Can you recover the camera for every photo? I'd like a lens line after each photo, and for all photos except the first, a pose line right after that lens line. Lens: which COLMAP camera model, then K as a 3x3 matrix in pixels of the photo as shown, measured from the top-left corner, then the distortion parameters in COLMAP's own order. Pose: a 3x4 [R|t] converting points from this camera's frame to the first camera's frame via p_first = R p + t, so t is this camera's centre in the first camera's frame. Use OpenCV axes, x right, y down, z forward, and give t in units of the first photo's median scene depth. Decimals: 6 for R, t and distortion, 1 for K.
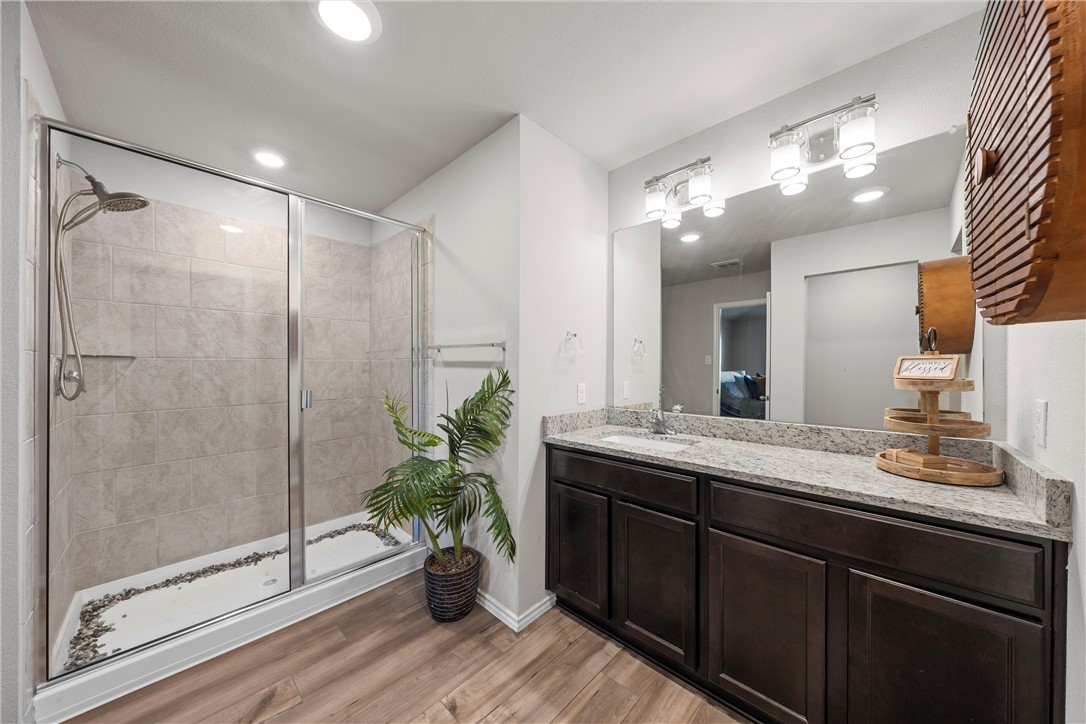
lens RADIAL K [[384.4, 0, 541.5], [0, 384.4, 368.7], [0, 0, 1]] dist [-0.000003, -0.000015]
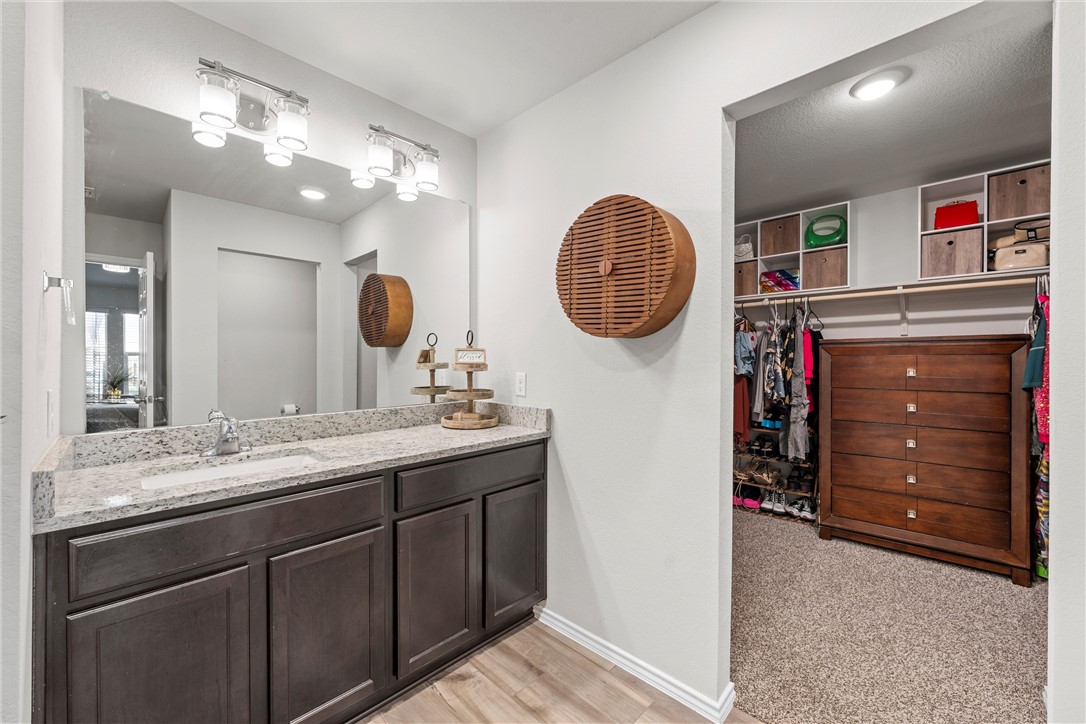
lens RADIAL K [[435.6, 0, 543.0], [0, 435.6, 362.0], [0, 0, 1]] dist [-0.000088, -0.000049]
pose [[0.021935, -0.016741, 0.999619, -0.454083], [0.002782, 0.999857, 0.016684, -0.004896], [-0.999756, 0.002415, 0.021978, 0.435139]]
